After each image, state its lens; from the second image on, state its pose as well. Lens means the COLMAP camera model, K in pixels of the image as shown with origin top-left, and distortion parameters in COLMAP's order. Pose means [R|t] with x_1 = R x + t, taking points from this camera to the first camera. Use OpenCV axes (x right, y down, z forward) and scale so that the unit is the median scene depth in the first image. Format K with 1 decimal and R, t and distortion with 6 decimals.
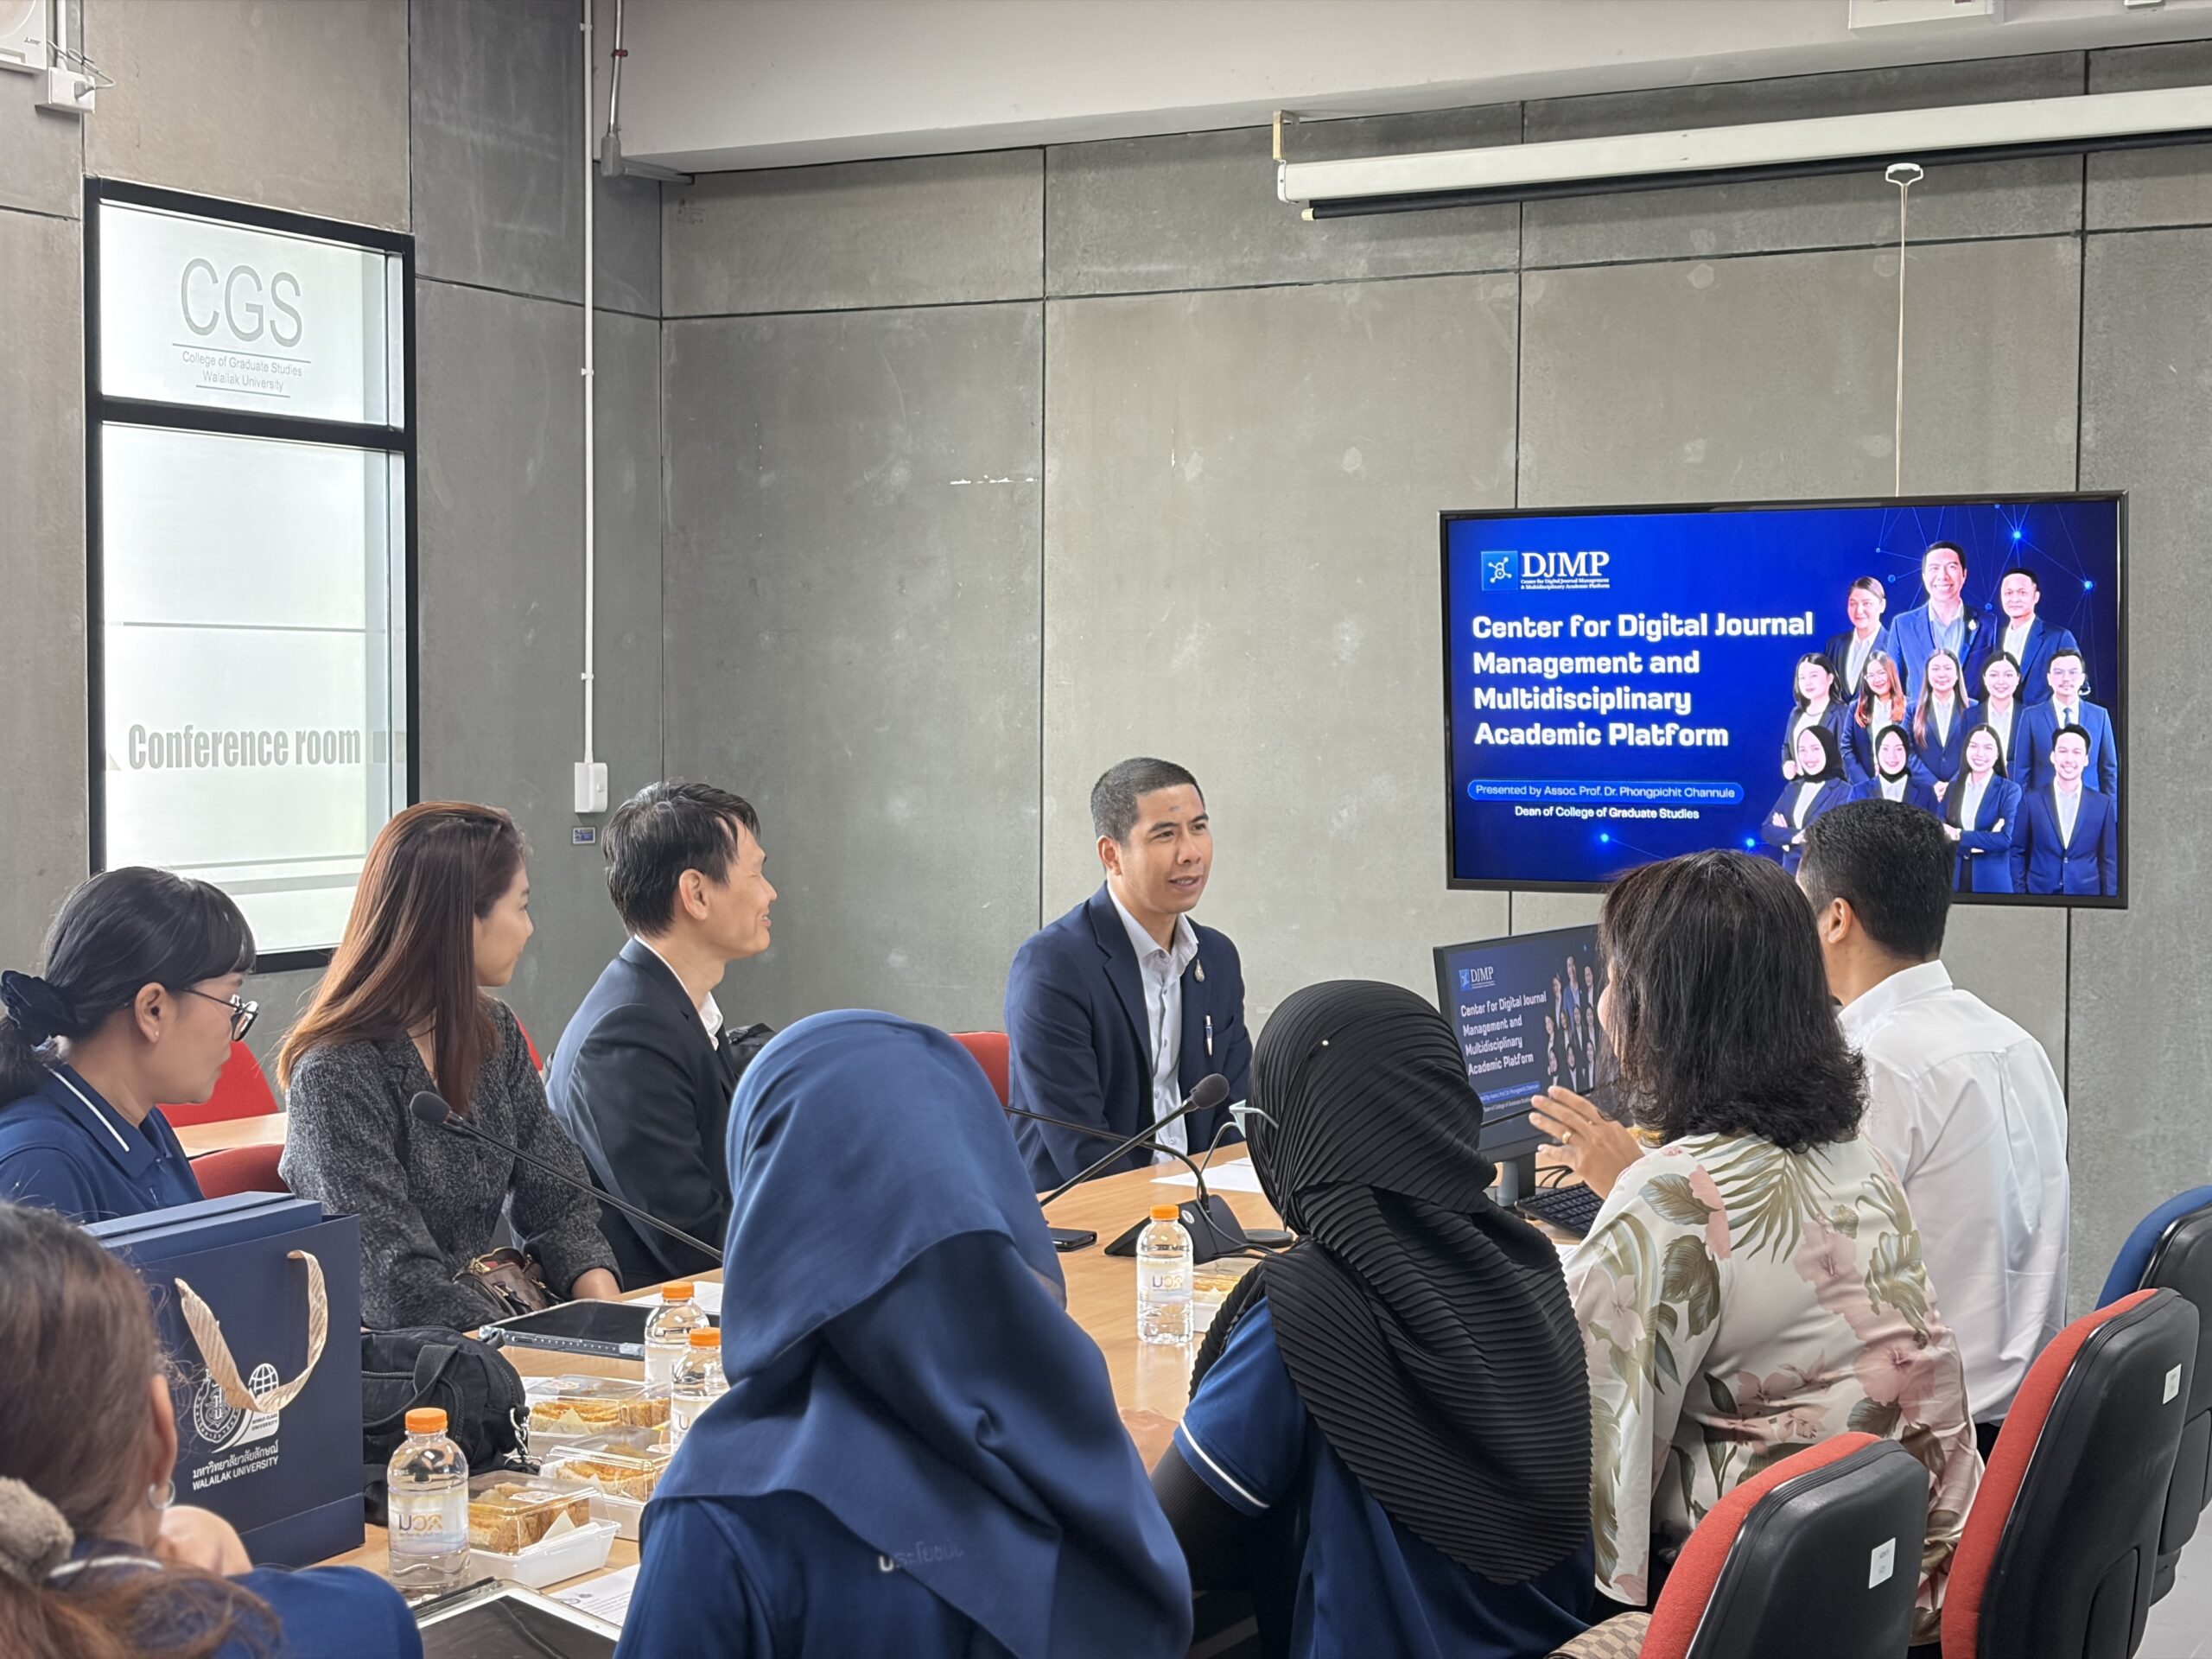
lens RADIAL K [[3417.9, 0, 1106.0], [0, 3417.9, 829.5], [0, 0, 1]] dist [0.378138, -1.301199]
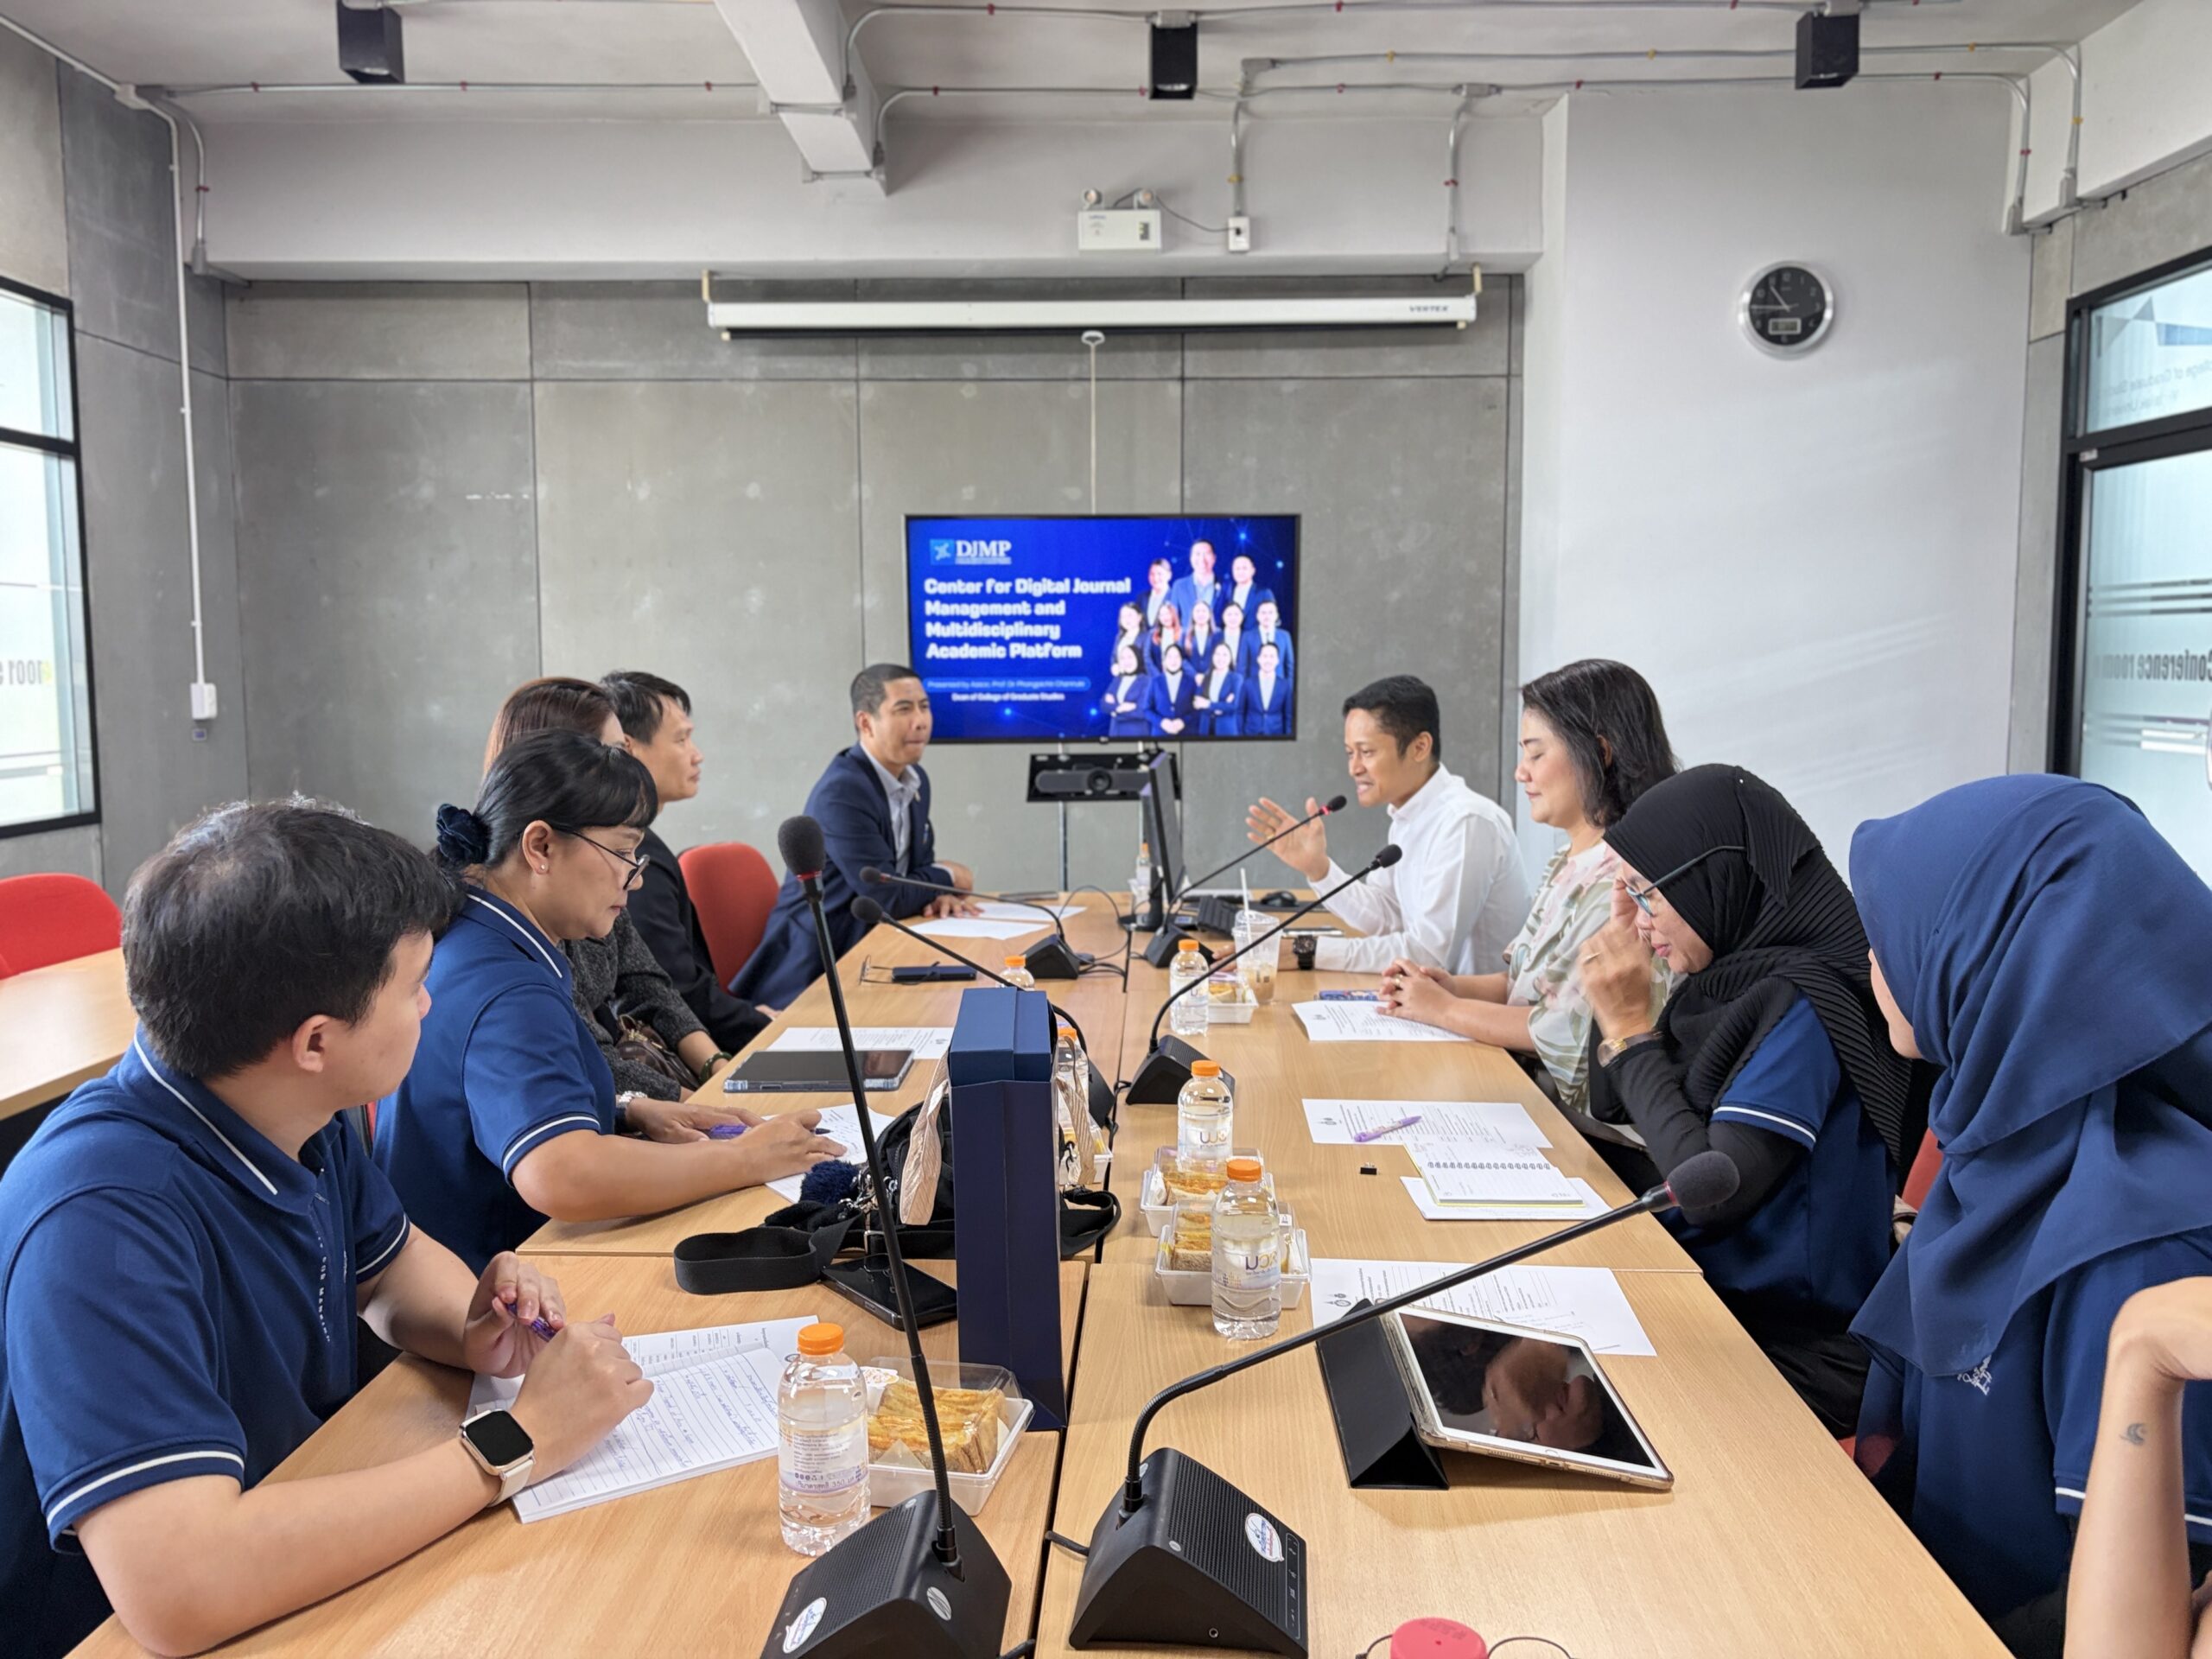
lens RADIAL K [[1751.6, 0, 1106.0], [0, 1751.6, 829.5], [0, 0, 1]] dist [0.052989, 0.003575]
pose [[0.884755, -0.054622, 0.462844, -0.214849], [0.028273, 0.997570, 0.063682, 0.006638], [-0.465197, -0.043257, 0.884149, 0.207515]]
